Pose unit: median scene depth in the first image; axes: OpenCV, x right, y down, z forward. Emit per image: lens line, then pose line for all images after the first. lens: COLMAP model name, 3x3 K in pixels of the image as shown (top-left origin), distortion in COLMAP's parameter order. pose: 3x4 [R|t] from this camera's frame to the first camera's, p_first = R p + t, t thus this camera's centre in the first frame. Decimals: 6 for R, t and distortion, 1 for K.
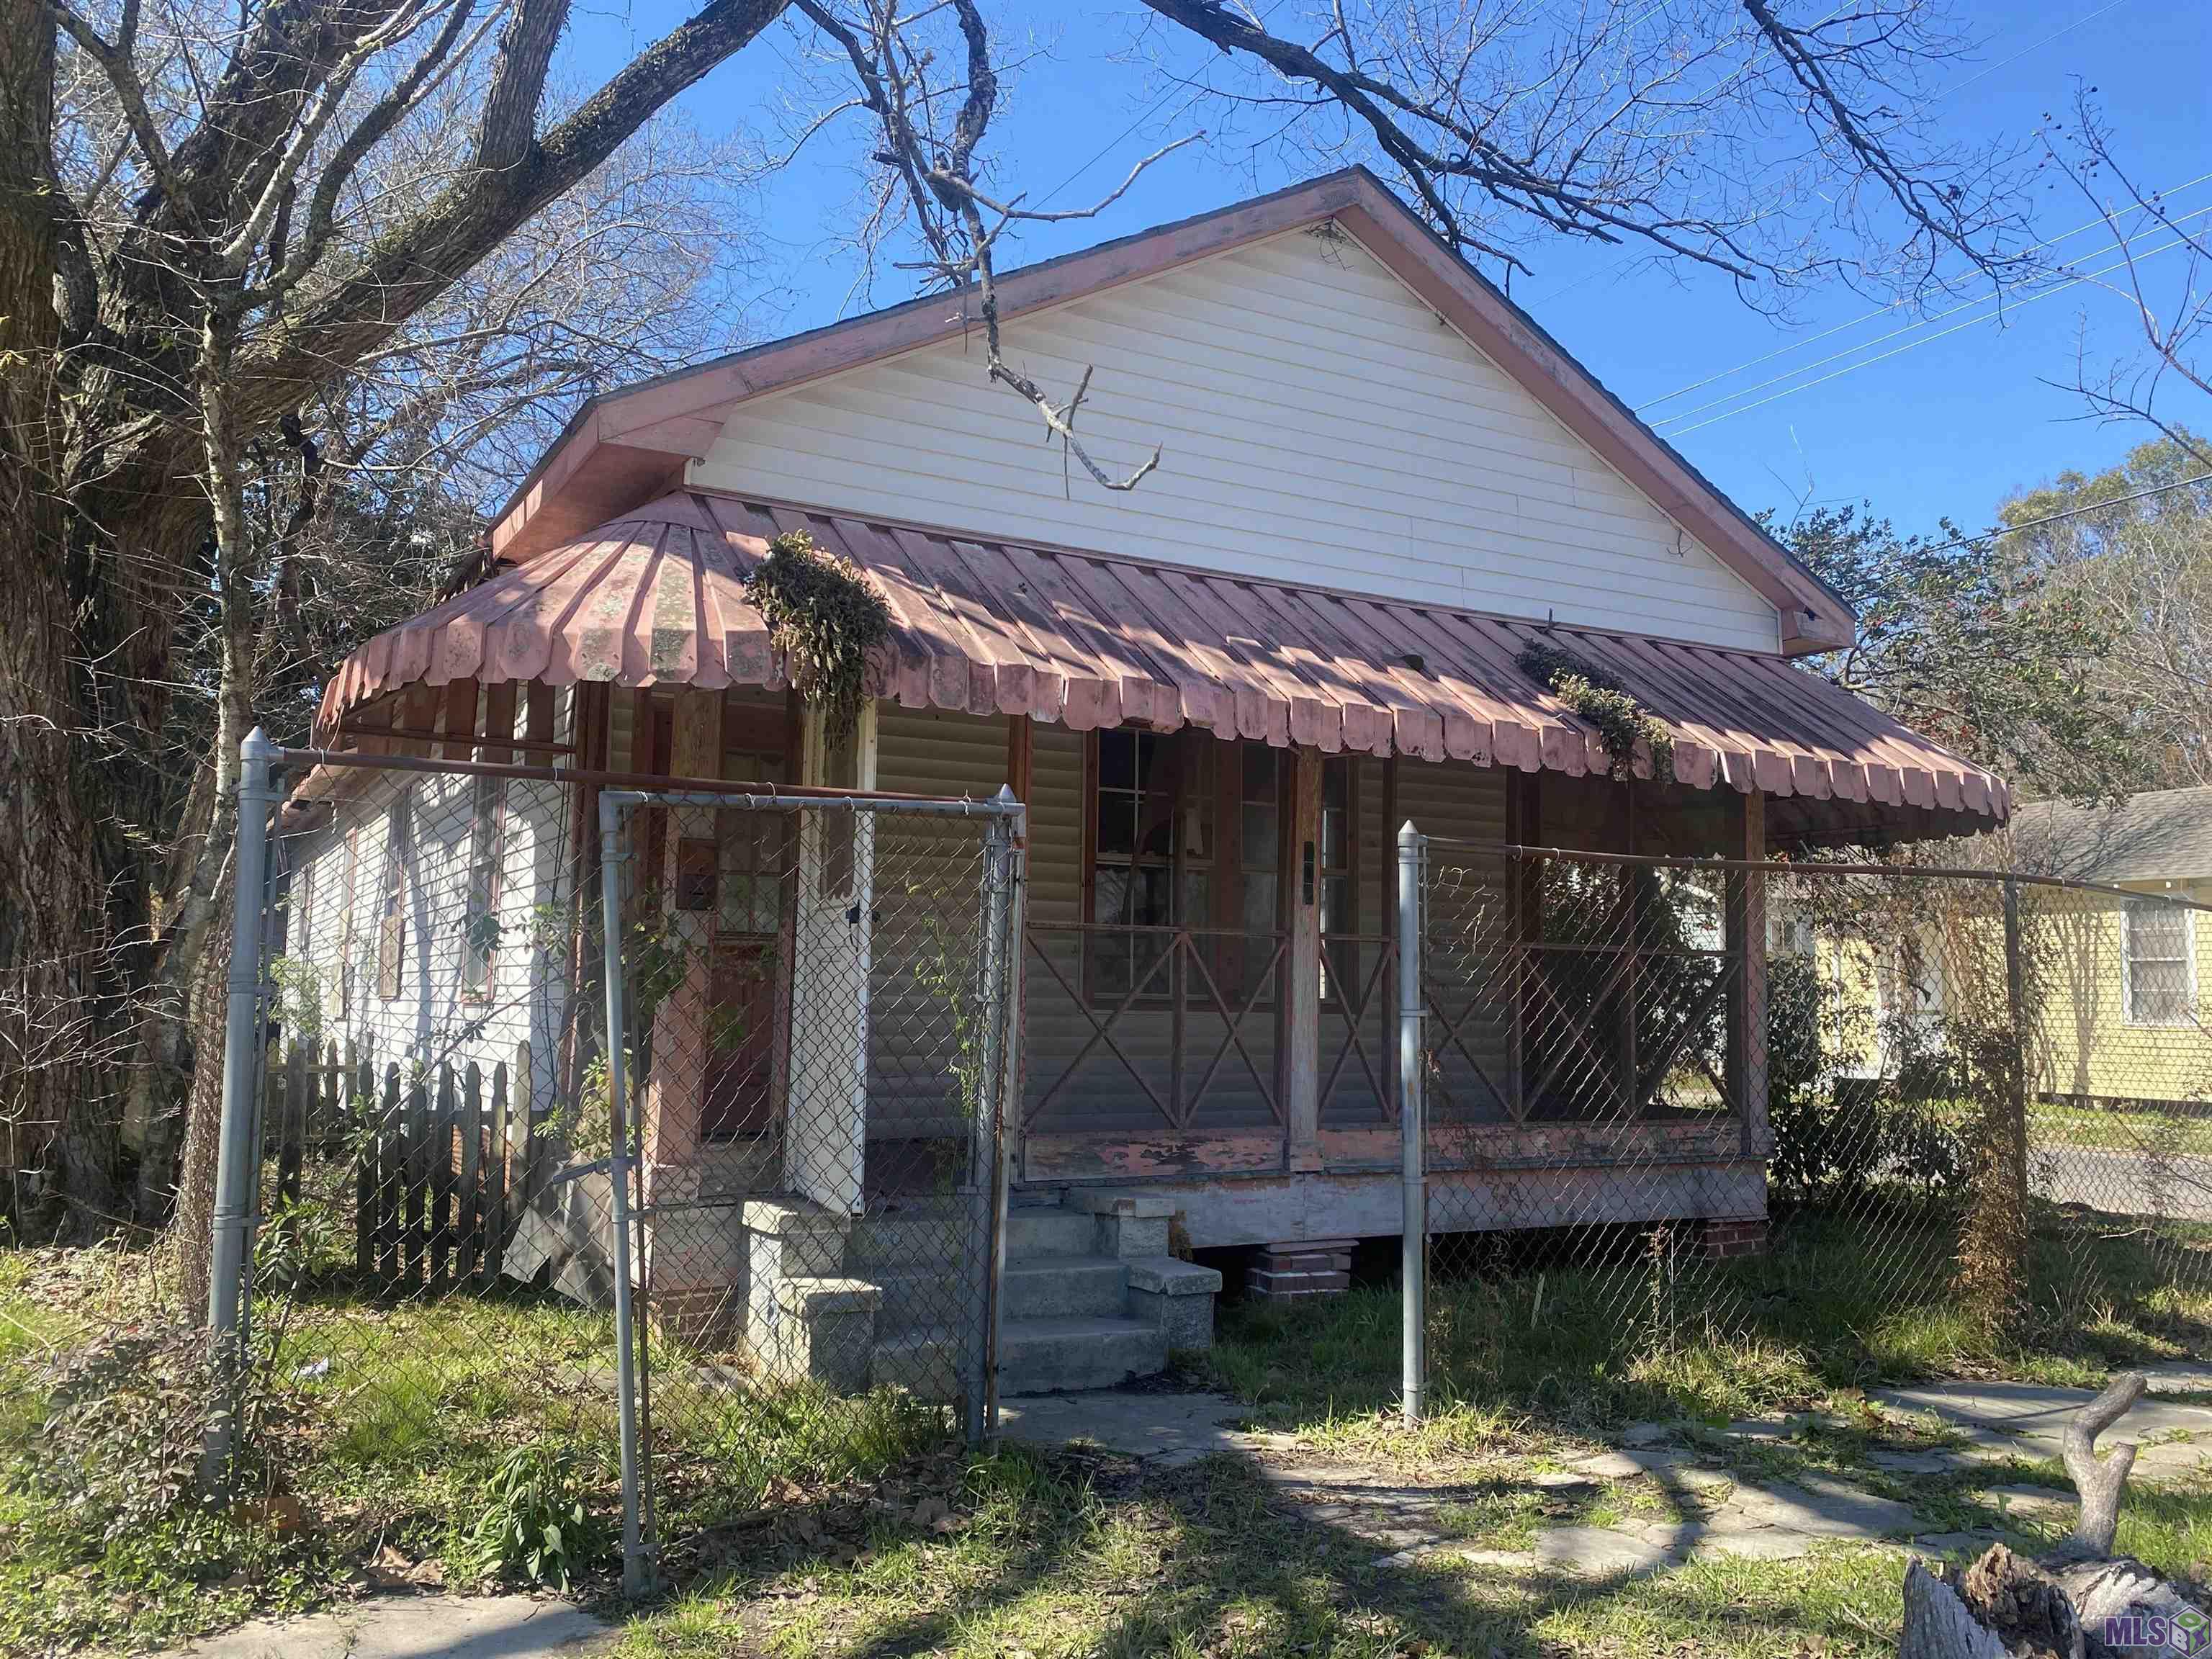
lens RADIAL K [[1725.4, 0, 1105.6], [0, 1725.4, 826.2], [0, 0, 1]] dist [-0.010280, -0.010087]
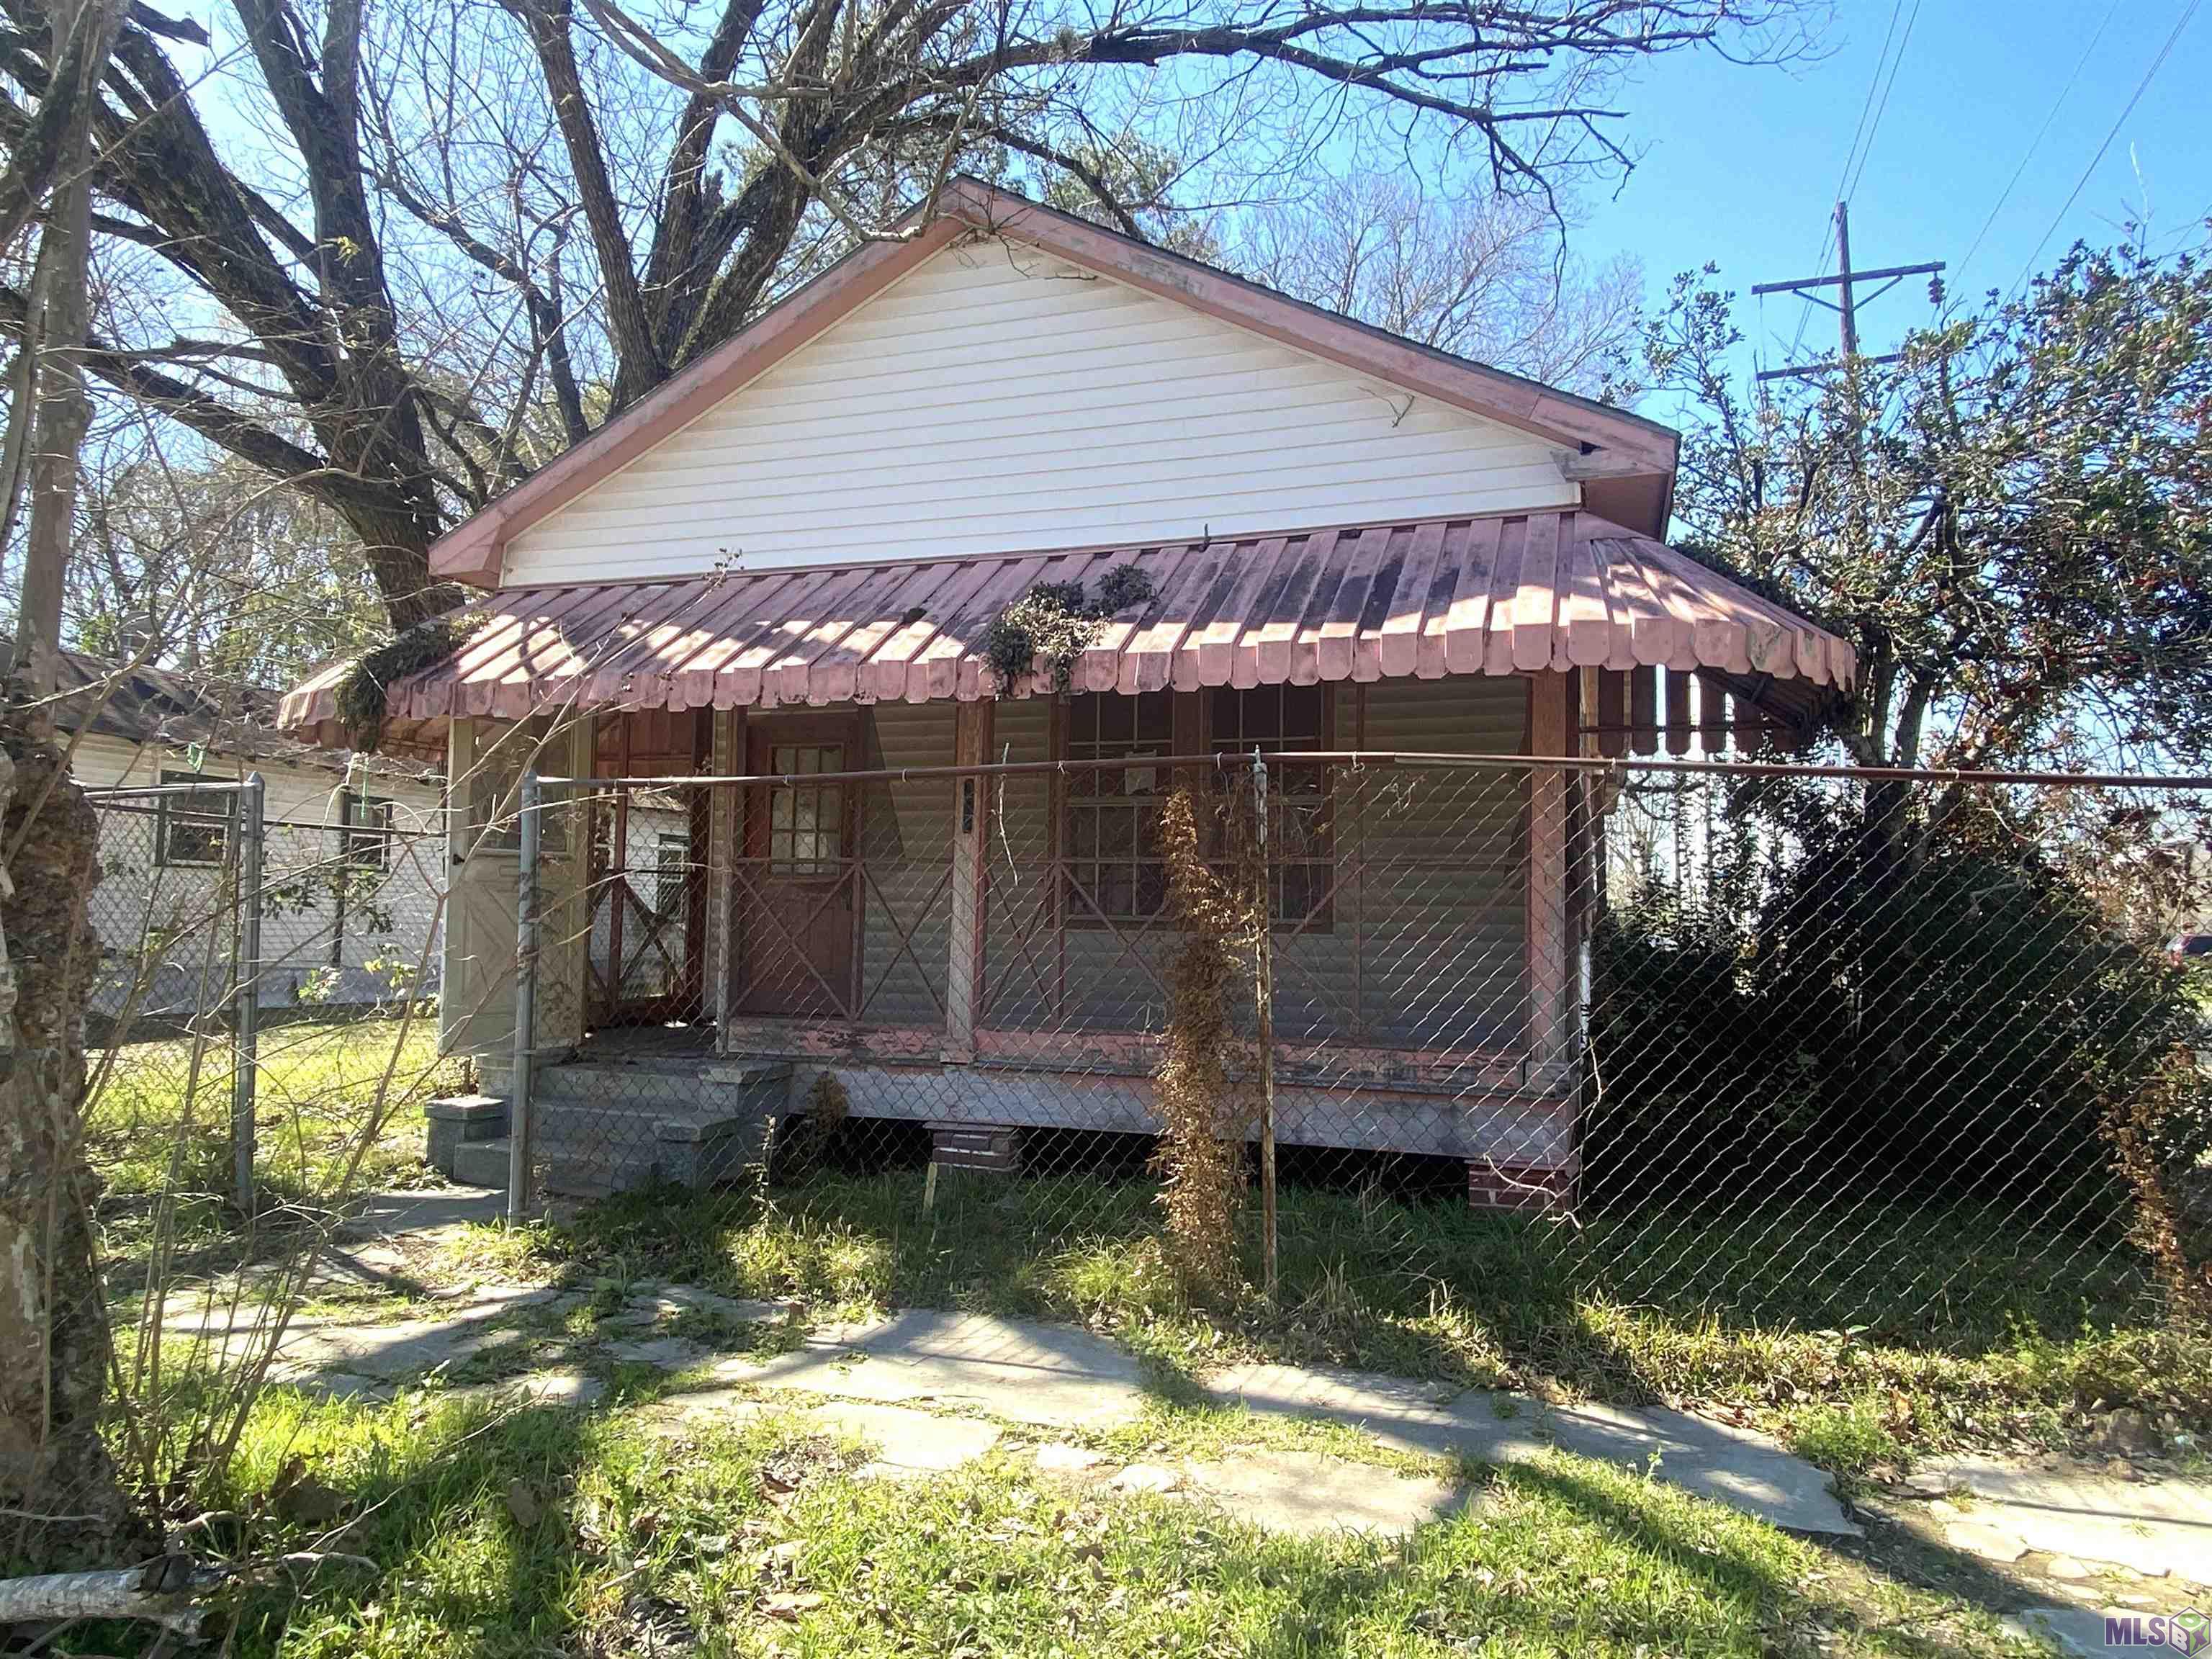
lens RADIAL K [[1395.7, 0, 1104.7], [0, 1395.7, 829.5], [0, 0, 1]] dist [0.008786, 0.001218]
pose [[0.690046, -0.056627, -0.721547, 0.889961], [0.075066, 0.997158, -0.006468, 0.058034], [0.719862, -0.049700, 0.692335, 0.436917]]
